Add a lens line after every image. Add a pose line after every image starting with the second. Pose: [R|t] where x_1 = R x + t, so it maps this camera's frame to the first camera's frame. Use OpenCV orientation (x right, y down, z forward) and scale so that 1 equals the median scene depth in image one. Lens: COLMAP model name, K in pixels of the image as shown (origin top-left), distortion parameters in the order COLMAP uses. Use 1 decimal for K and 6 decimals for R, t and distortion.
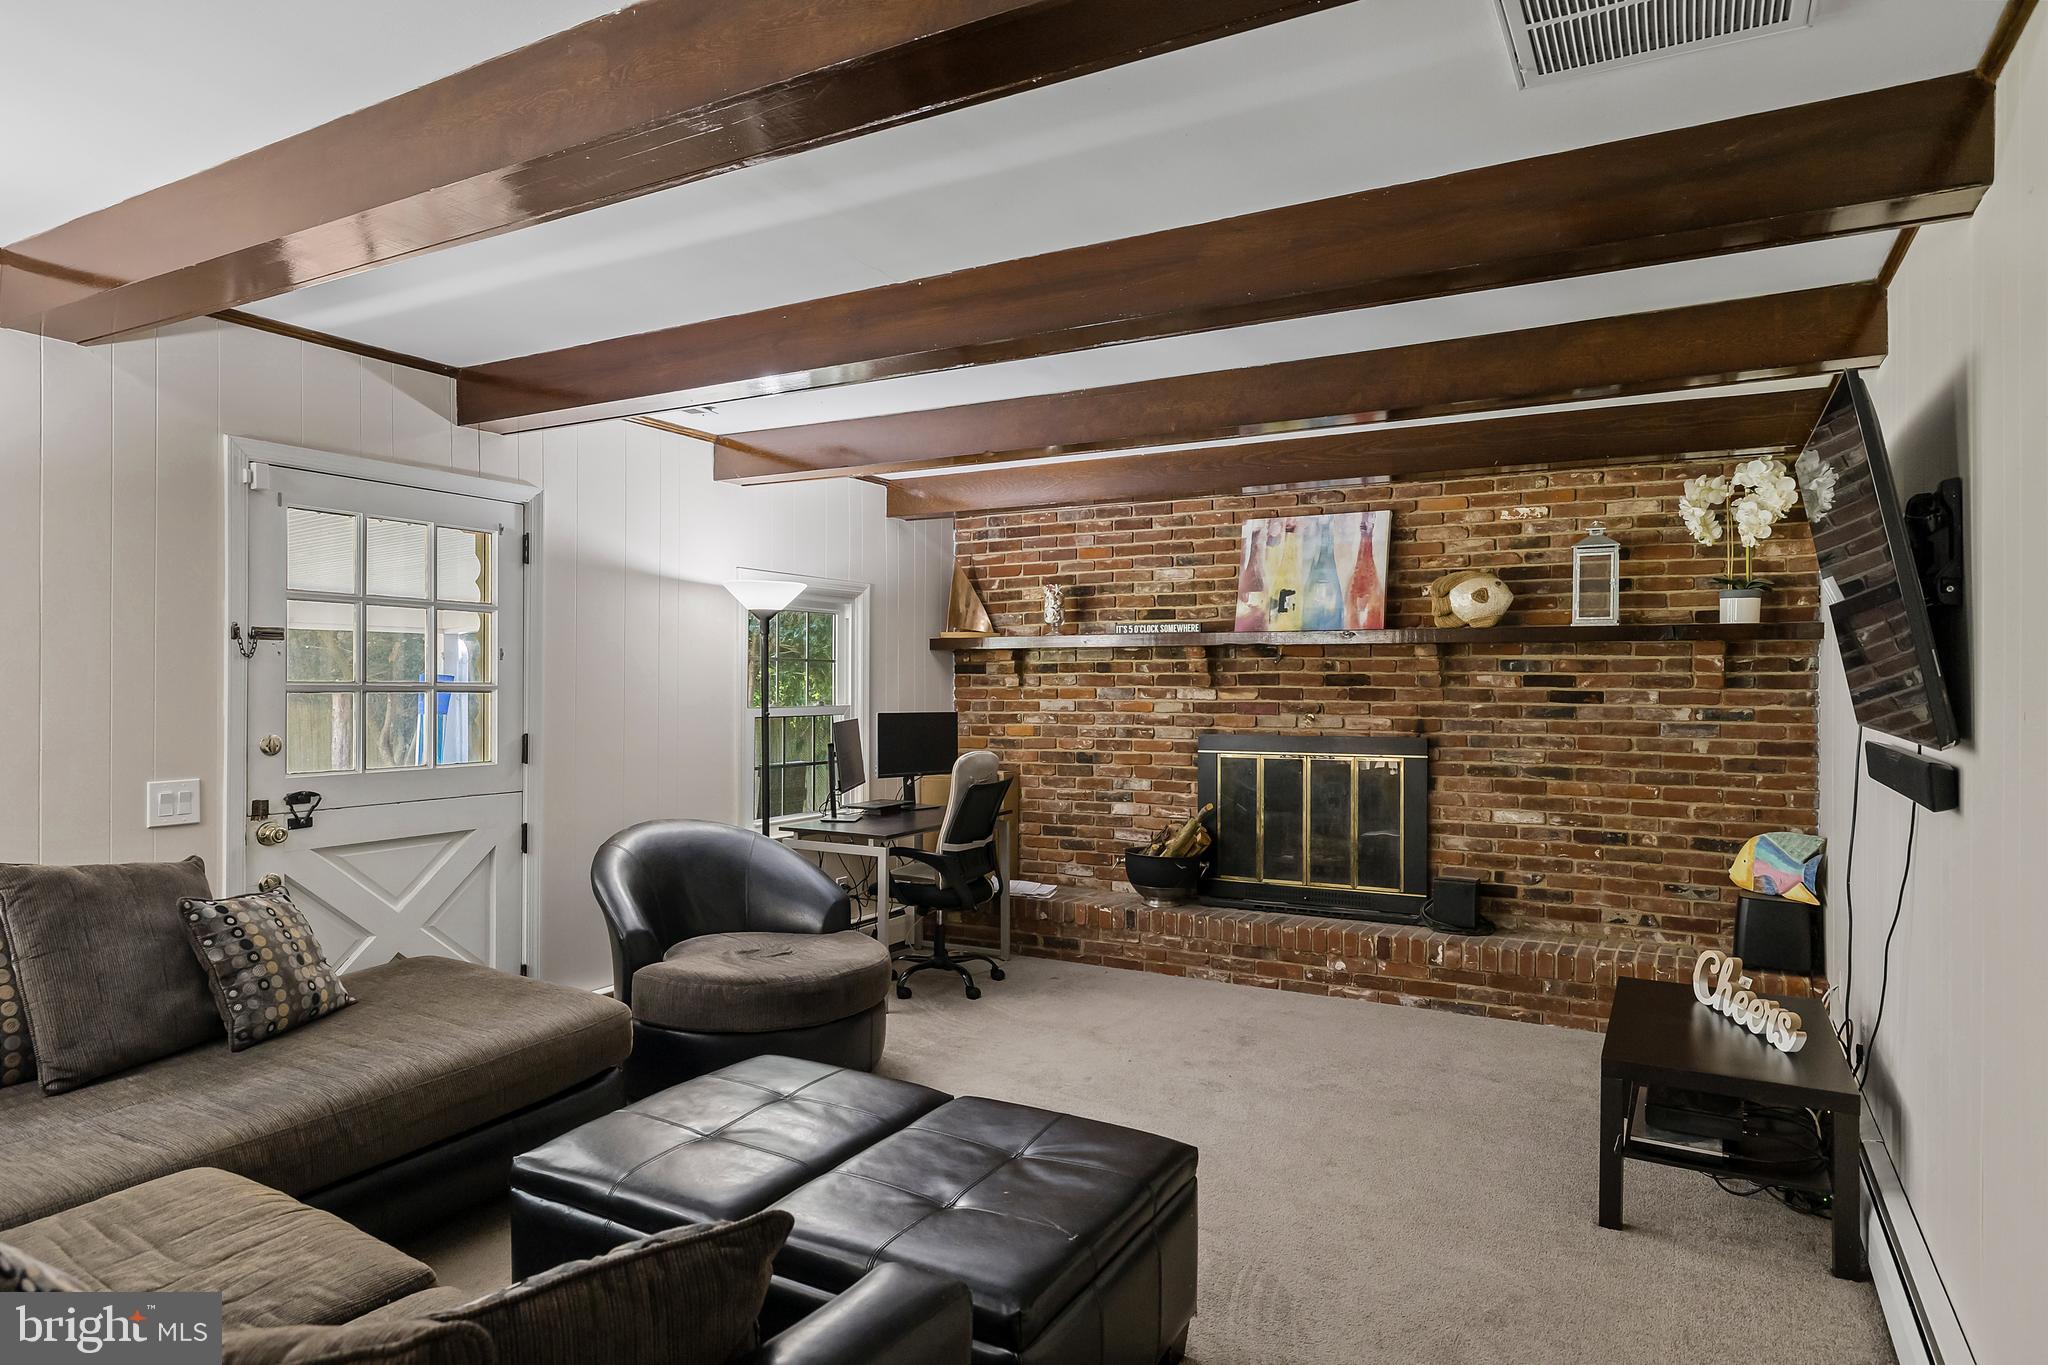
lens RADIAL K [[1148.8, 0, 1034.4], [0, 1148.8, 692.2], [0, 0, 1]] dist [0.000025, -0.000862]
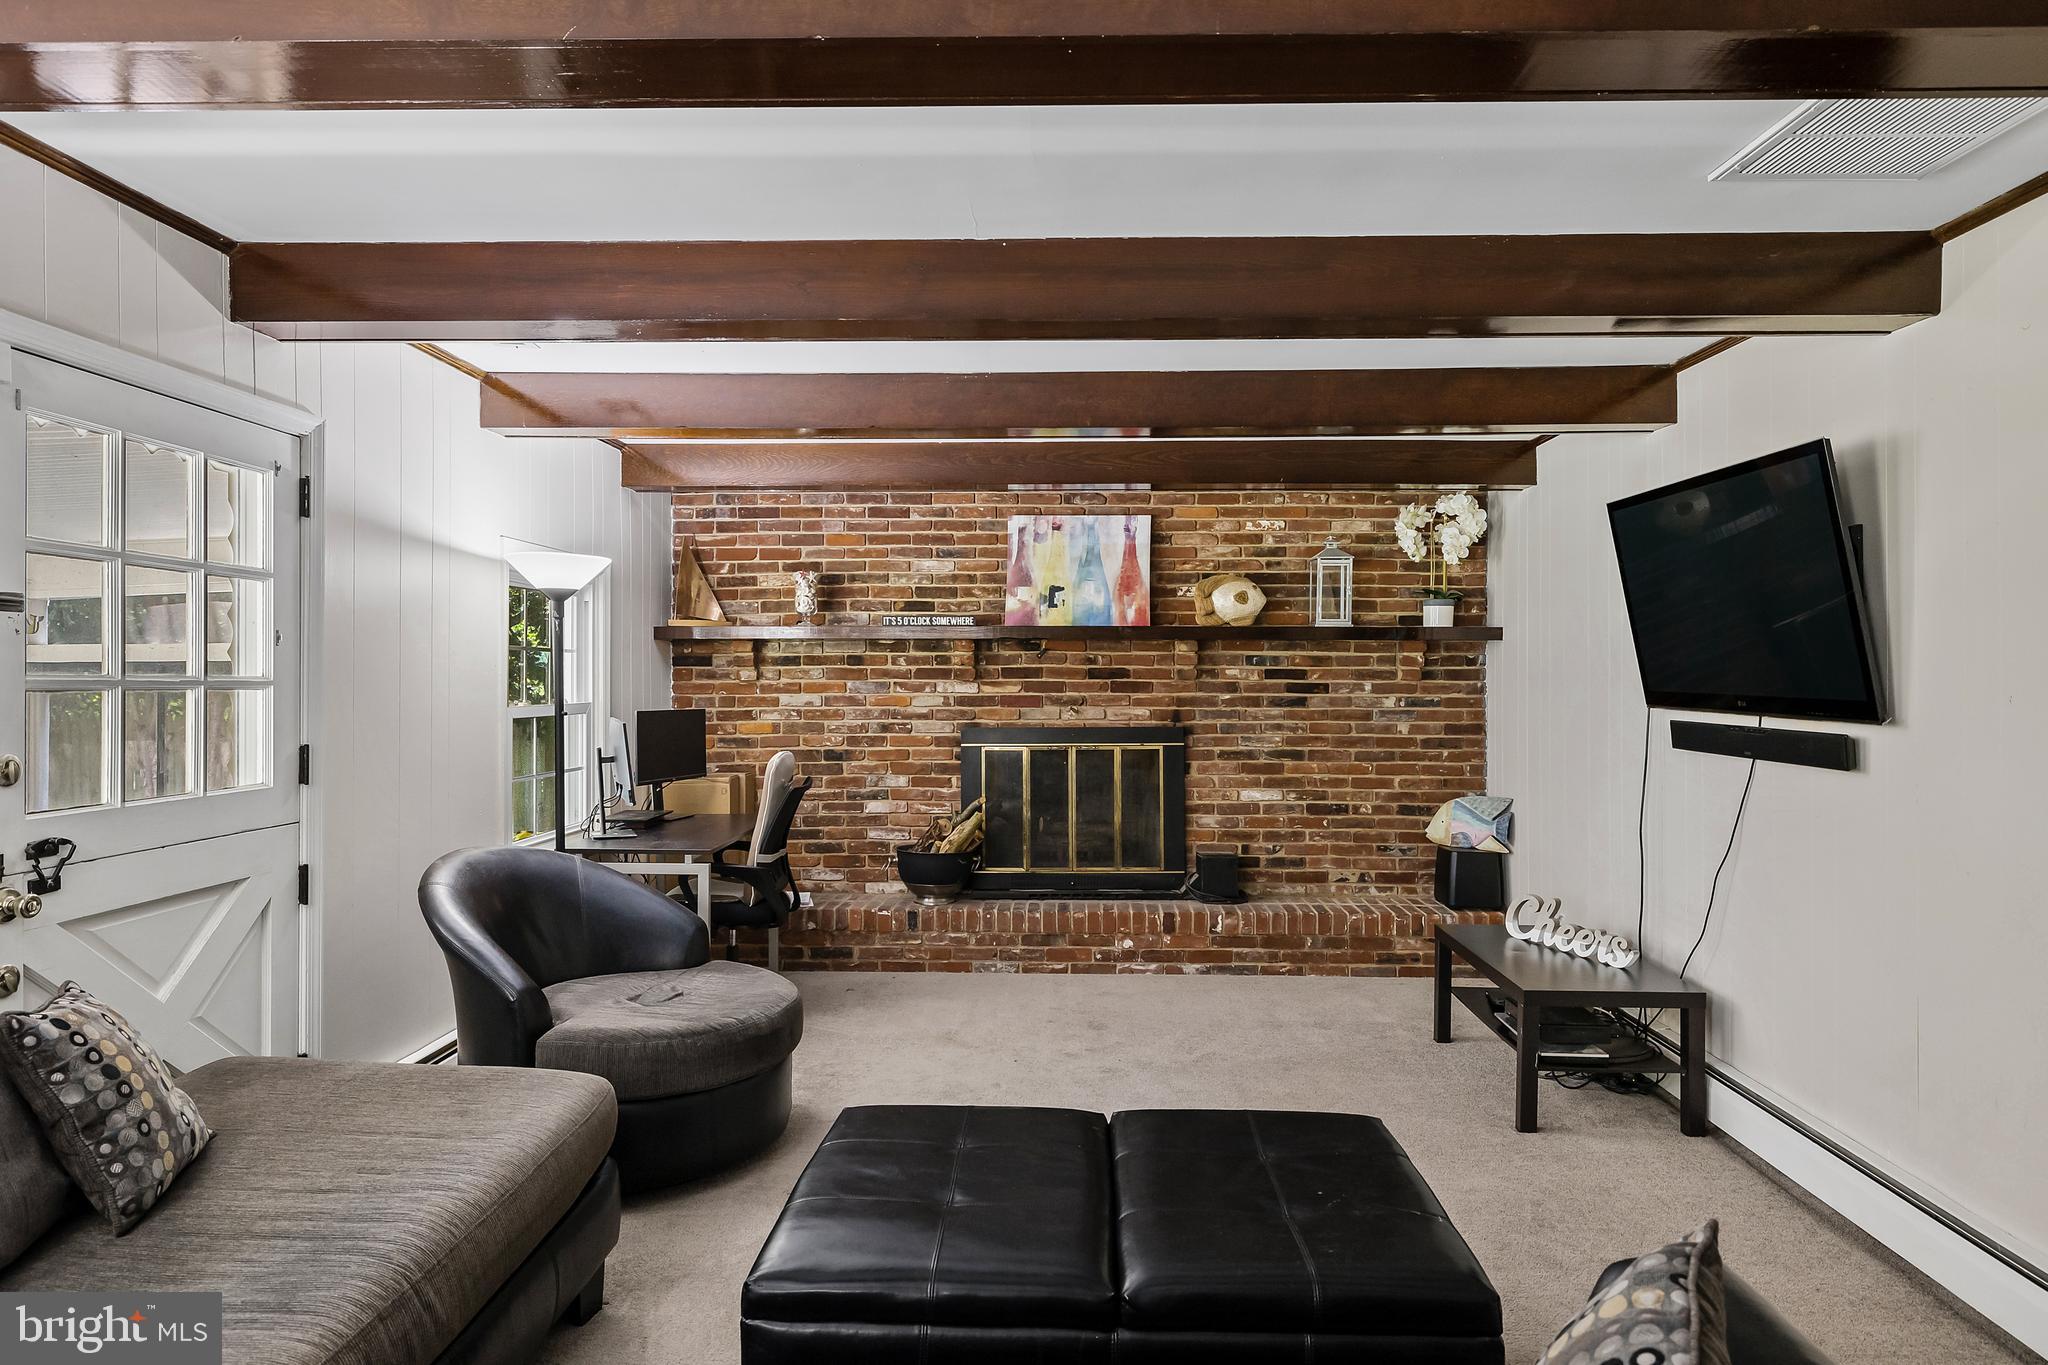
lens RADIAL K [[1152.8, 0, 1024.0], [0, 1152.8, 682.5], [0, 0, 1]] dist [0.005405, 0.000576]
pose [[0.892703, -0.003250, 0.450634, -0.302373], [0.004737, 0.999986, -0.002170, -0.000193], [-0.450621, 0.004072, 0.892706, 0.098125]]
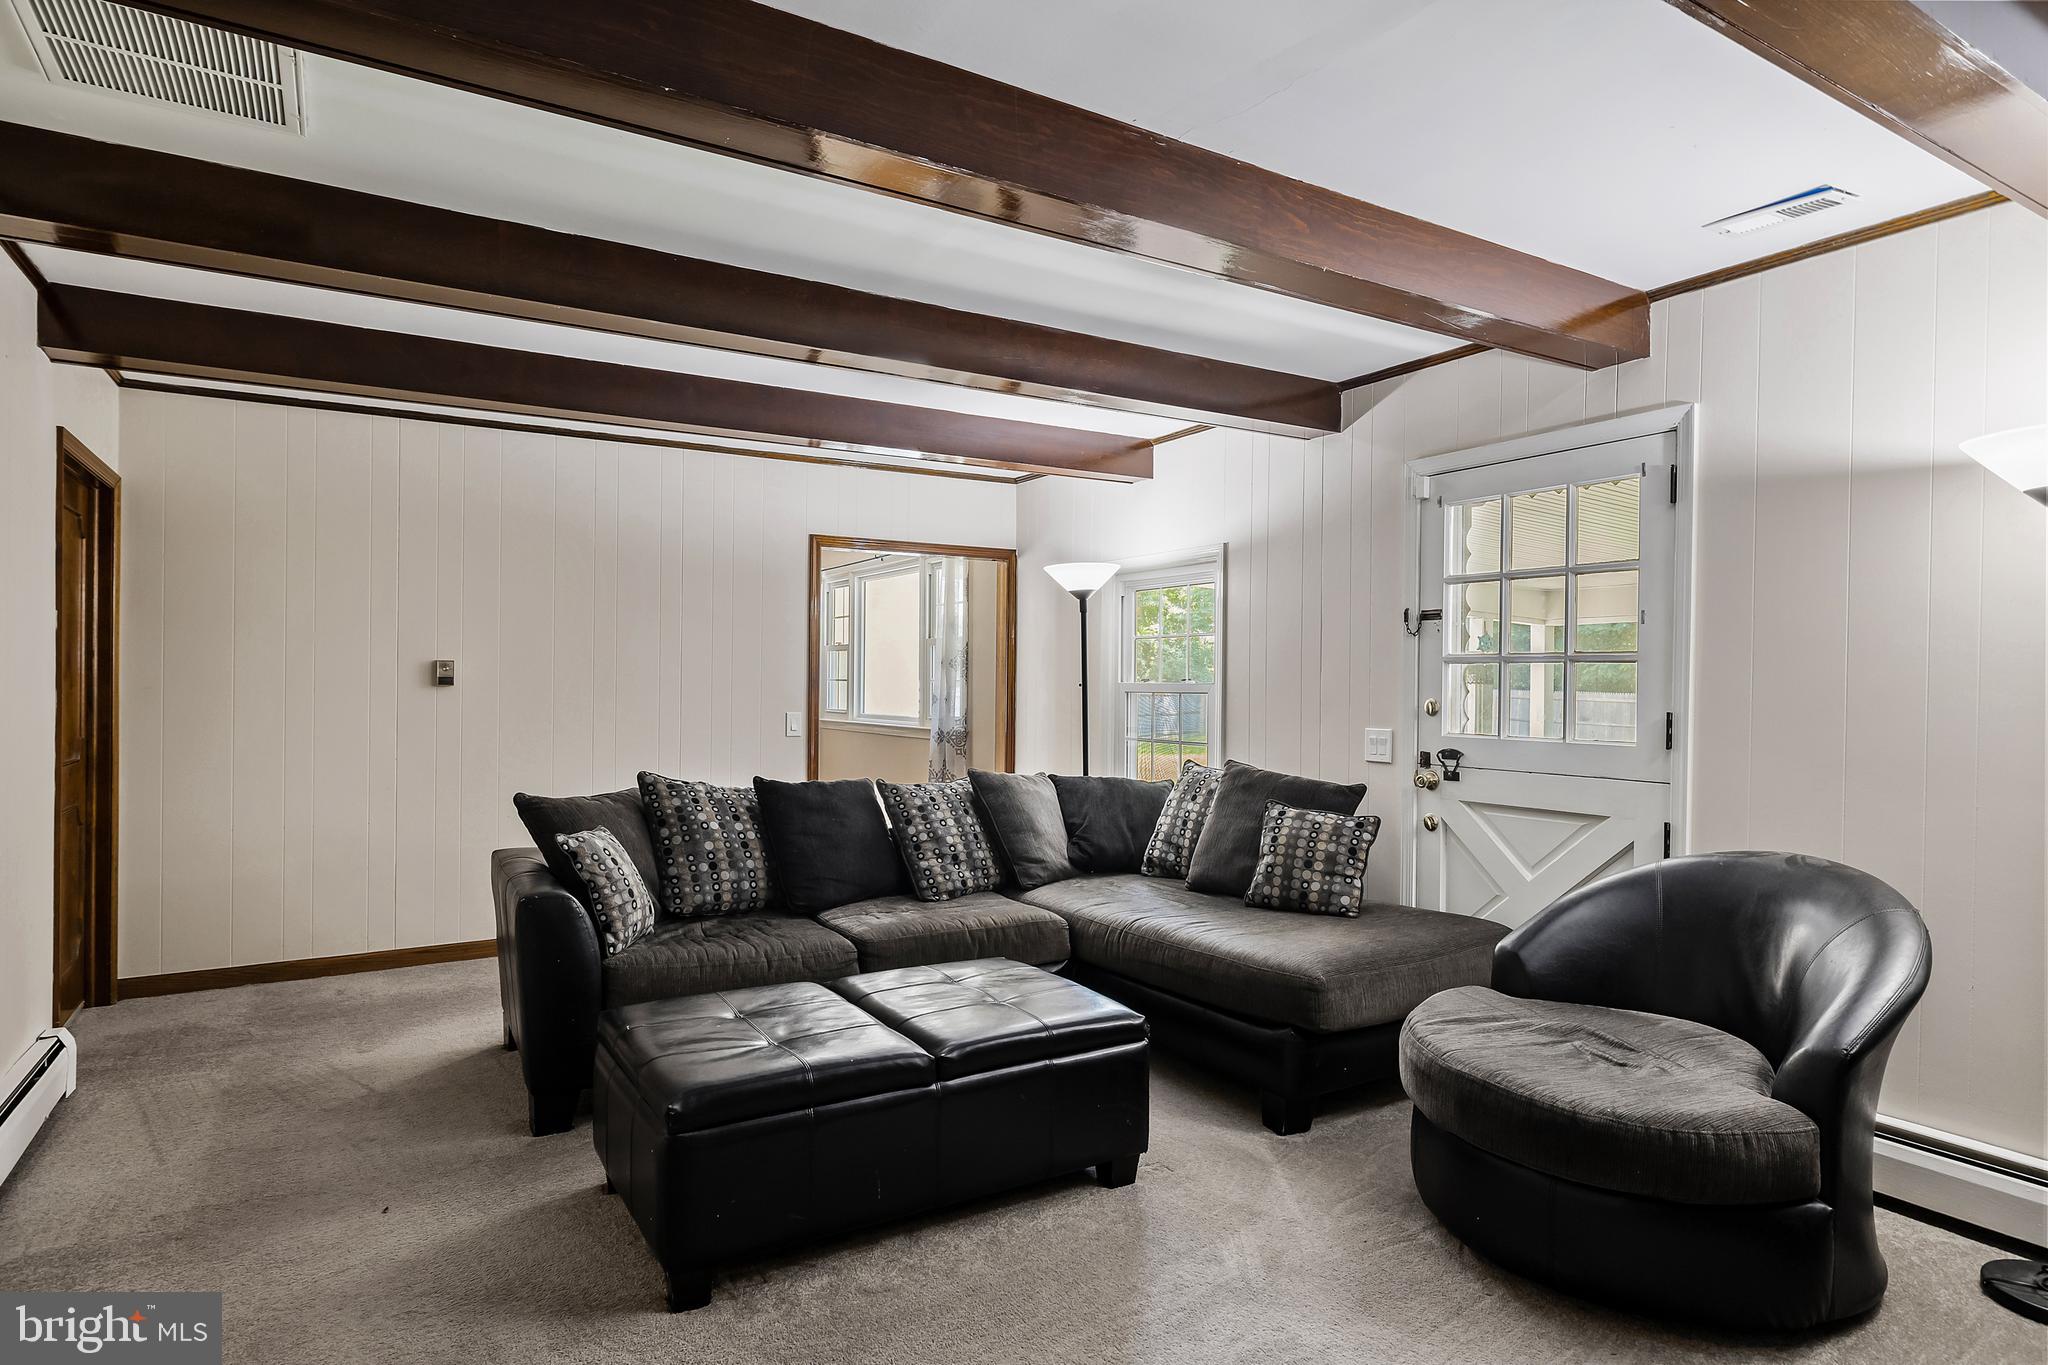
lens RADIAL K [[1148.8, 0, 1034.4], [0, 1148.8, 692.2], [0, 0, 1]] dist [0.000025, -0.000862]
pose [[-0.494355, -0.003367, -0.869254, 0.402108], [-0.018874, 0.999798, 0.006862, 0.020365], [0.869055, 0.019799, -0.494319, 0.841000]]
